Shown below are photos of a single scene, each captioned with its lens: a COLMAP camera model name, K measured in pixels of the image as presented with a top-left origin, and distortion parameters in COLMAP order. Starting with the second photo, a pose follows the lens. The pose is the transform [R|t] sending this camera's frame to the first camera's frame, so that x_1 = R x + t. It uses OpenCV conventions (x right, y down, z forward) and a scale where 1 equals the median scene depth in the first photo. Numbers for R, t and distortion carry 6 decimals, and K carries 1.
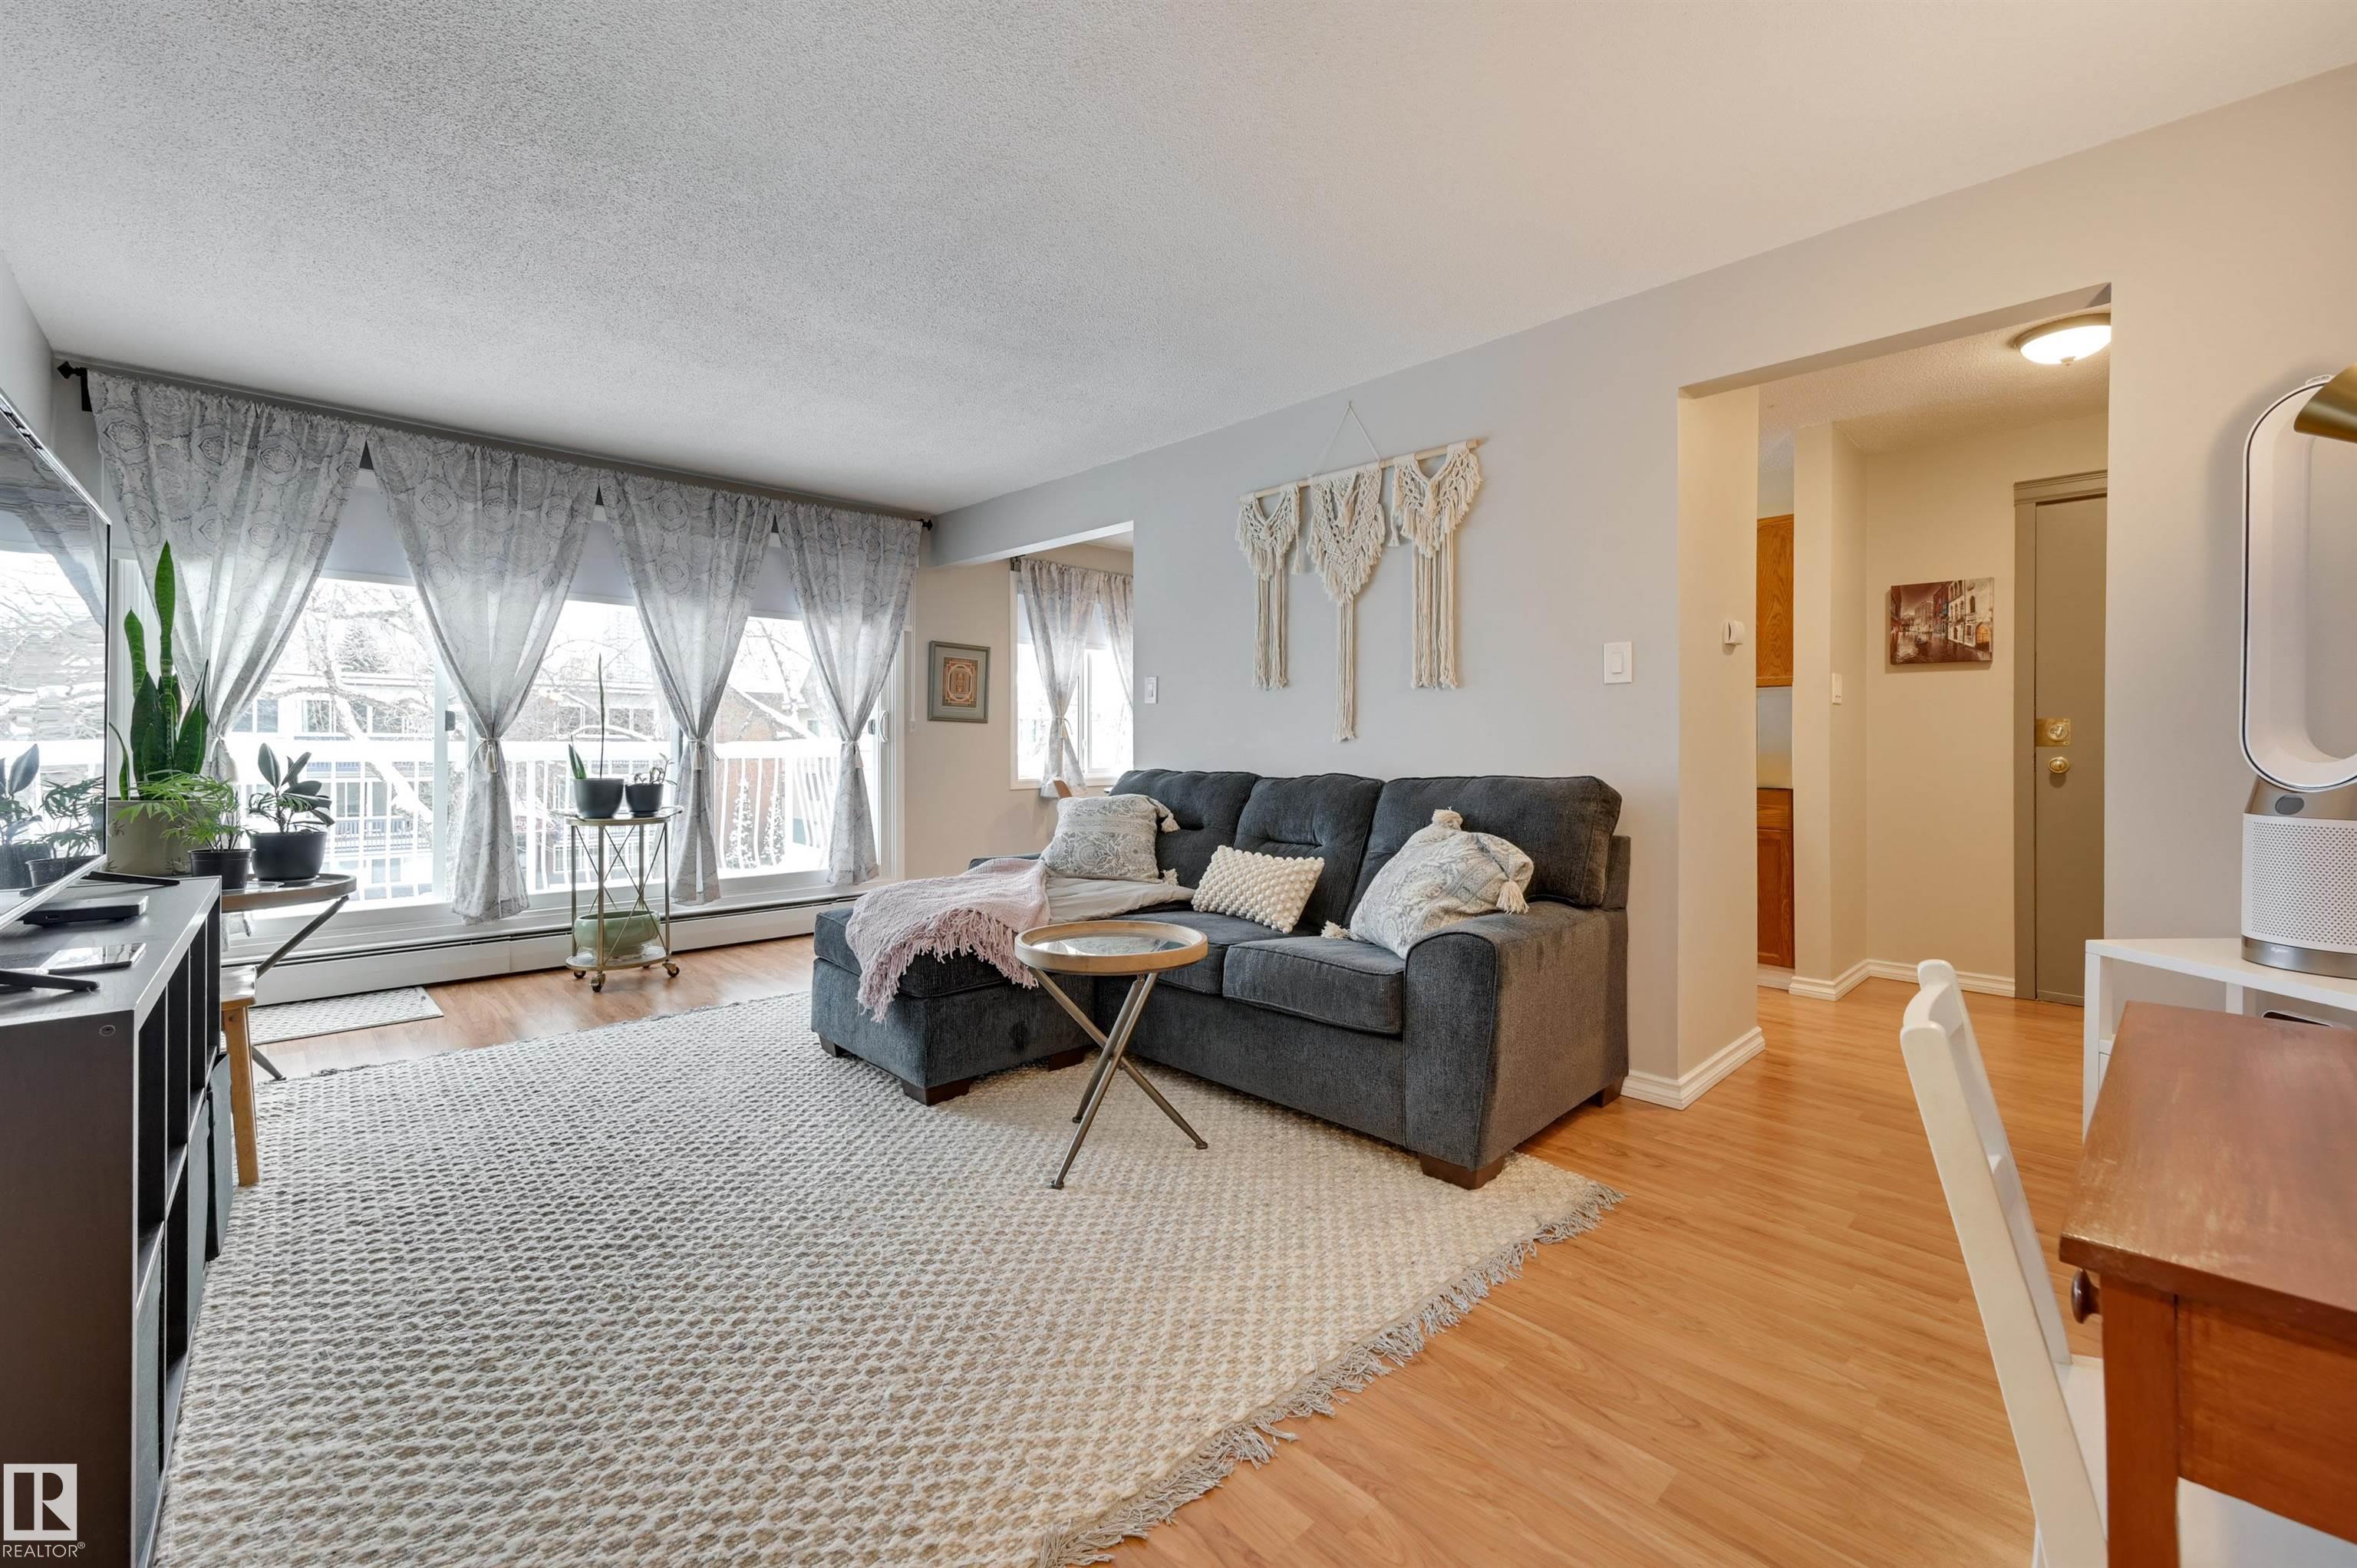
lens RADIAL K [[971.7, 0, 1175.3], [0, 971.7, 742.4], [0, 0, 1]] dist [0.000447, 0.000249]
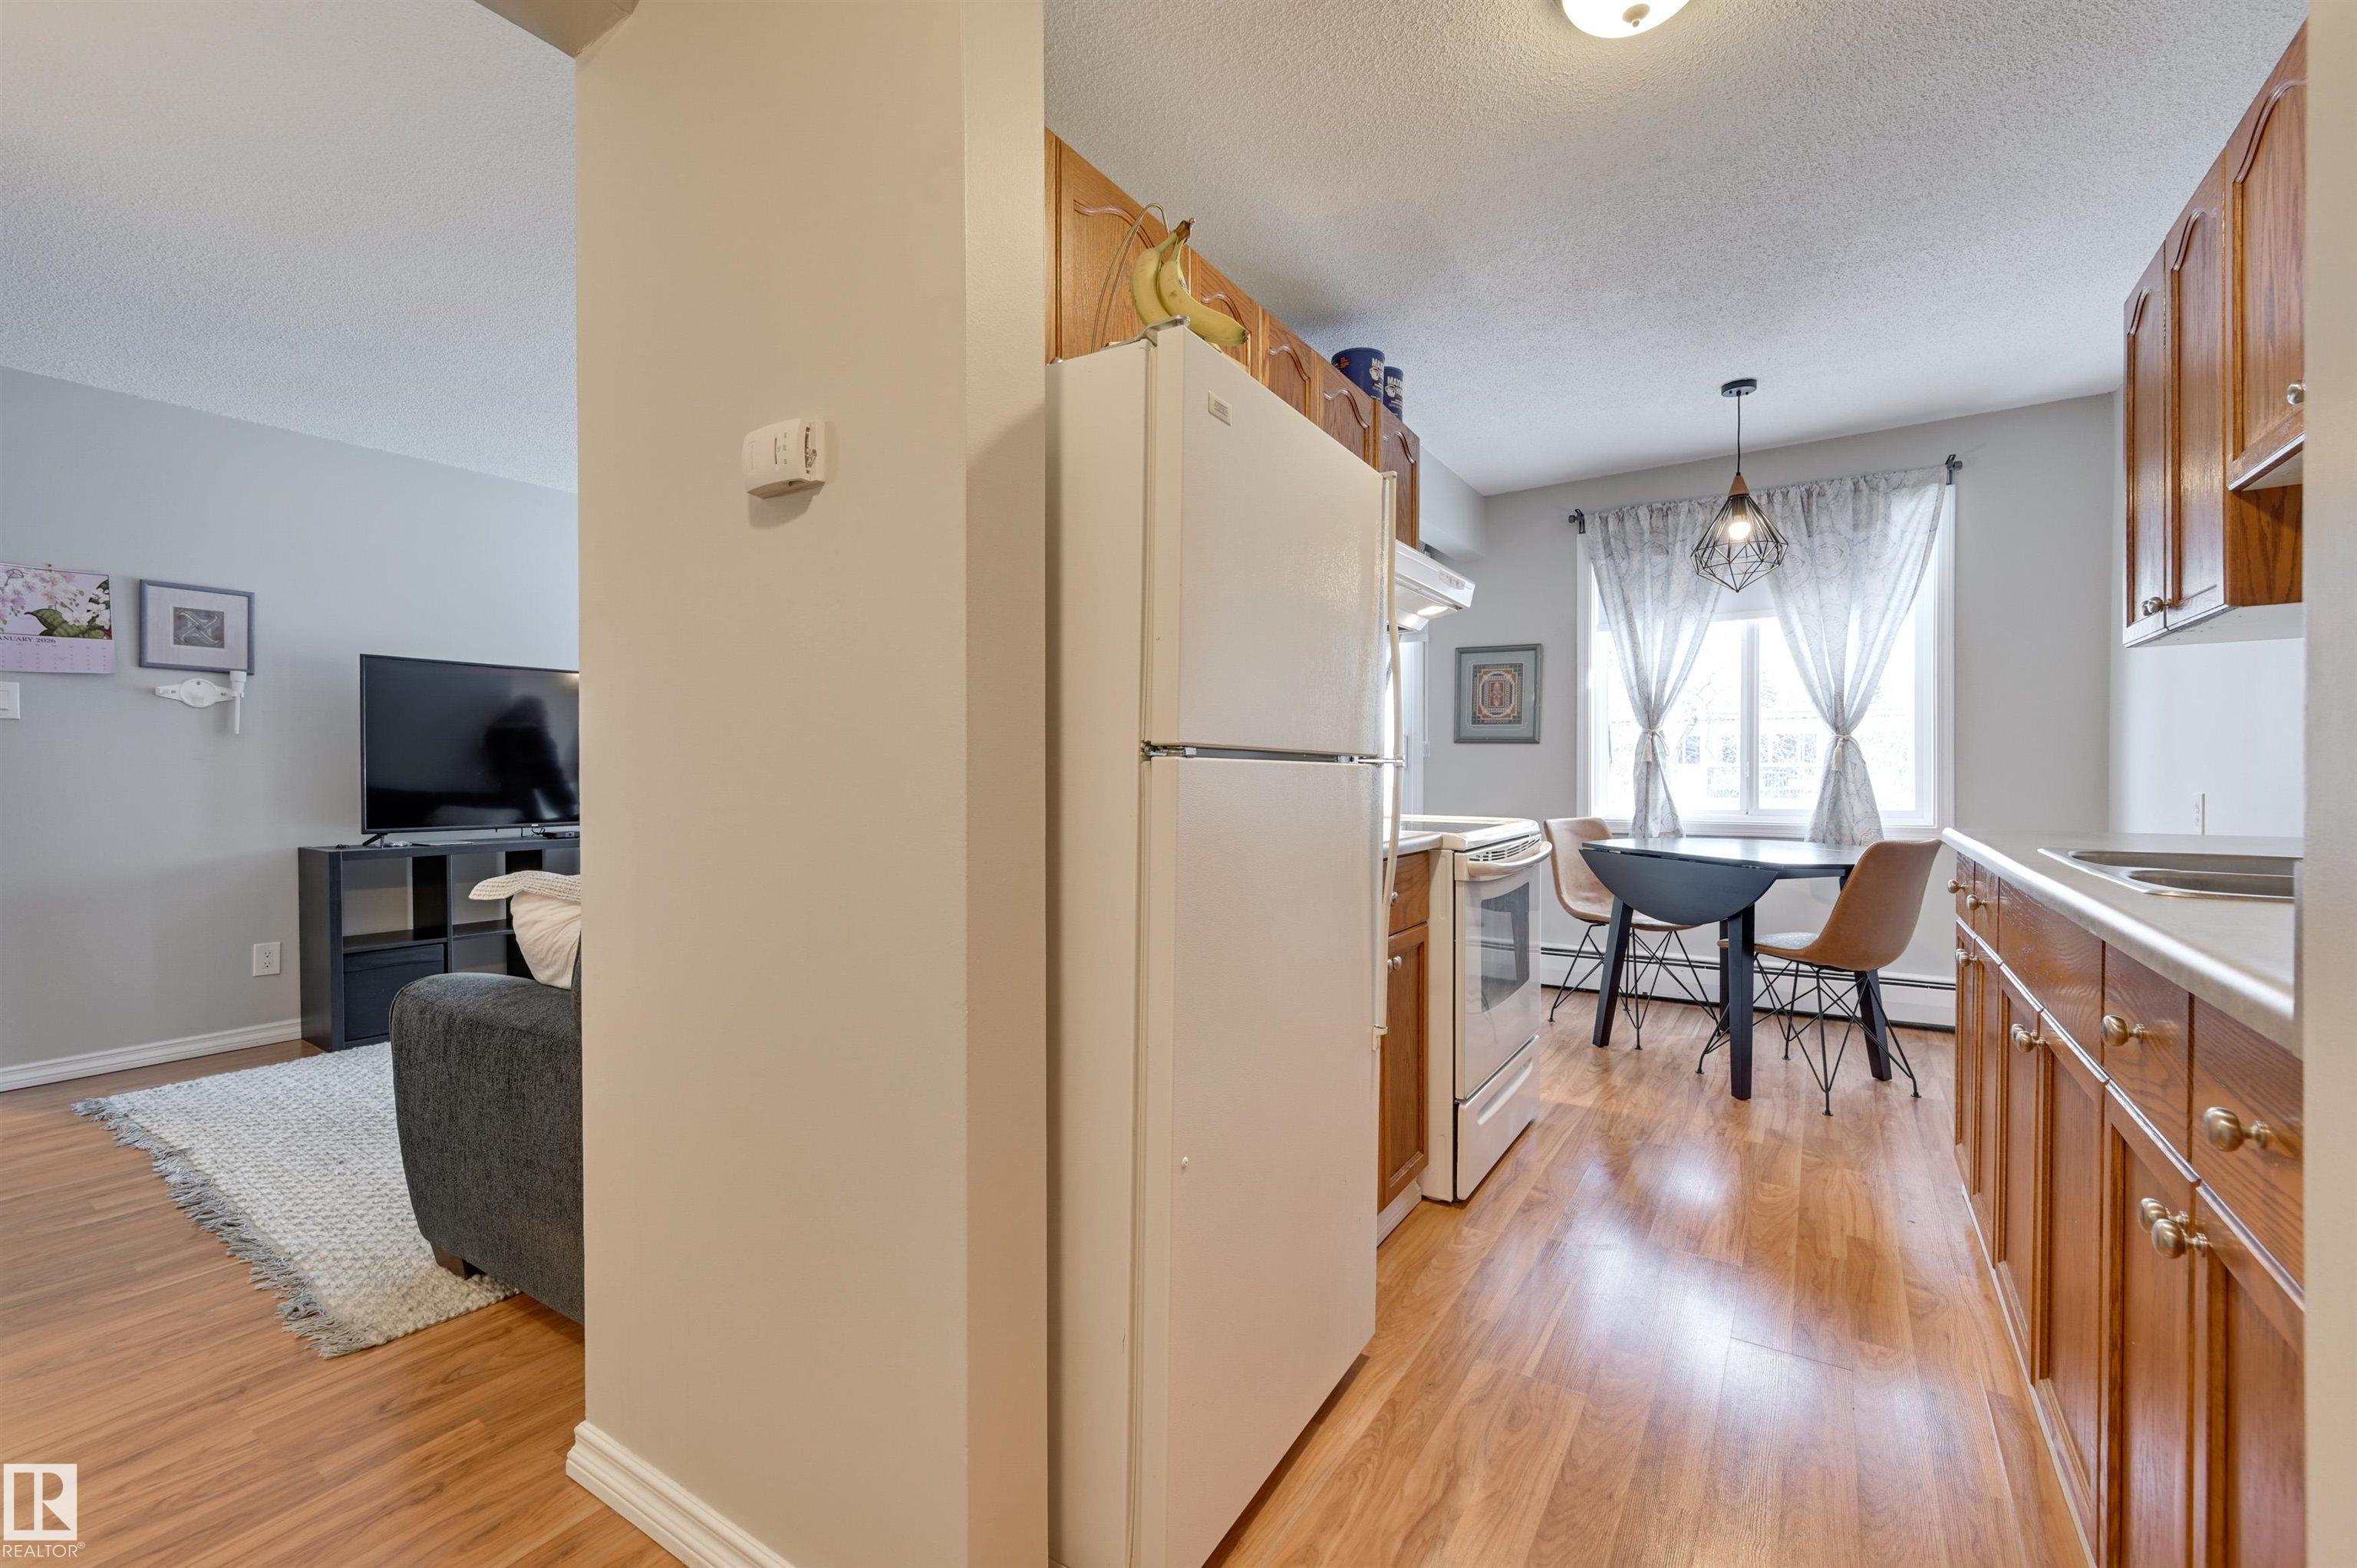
lens RADIAL K [[975.7, 0, 1167.9], [0, 975.7, 784.6], [0, 0, 1]] dist [0.001099, 0.000366]
pose [[0.215177, 0.009446, -0.976529, 0.730601], [0.002348, 0.999945, 0.010190, 0.006576], [0.976572, -0.004486, 0.215143, 0.805362]]
